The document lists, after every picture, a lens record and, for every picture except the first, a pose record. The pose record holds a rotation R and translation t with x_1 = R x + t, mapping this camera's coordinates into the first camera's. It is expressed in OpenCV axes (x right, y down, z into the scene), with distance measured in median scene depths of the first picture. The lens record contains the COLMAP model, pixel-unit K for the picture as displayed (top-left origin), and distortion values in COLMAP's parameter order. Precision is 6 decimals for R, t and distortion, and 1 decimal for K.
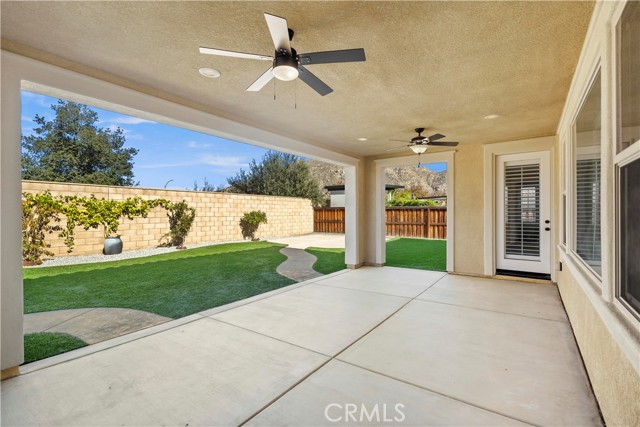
lens RADIAL K [[291.5, 0, 320.7], [0, 291.5, 213.7], [0, 0, 1]] dist [0.007816, 0.000342]
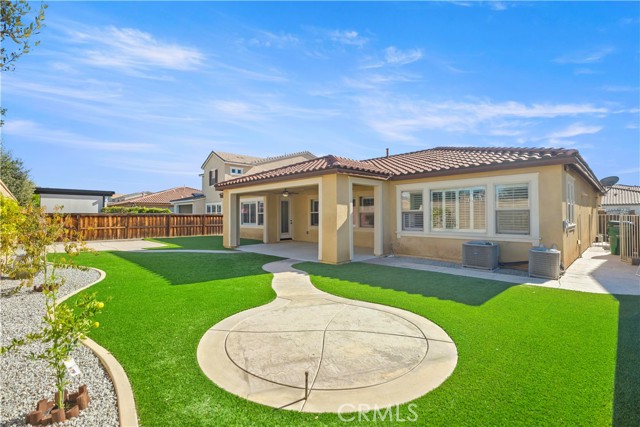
lens RADIAL K [[291.5, 0, 320.8], [0, 291.5, 211.9], [0, 0, 1]] dist [0.007816, 0.000342]
pose [[0.181021, 0.021279, 0.983249, -0.824964], [0.003757, 0.999744, -0.022328, 0.000059], [-0.983472, 0.007736, 0.180895, 0.053169]]
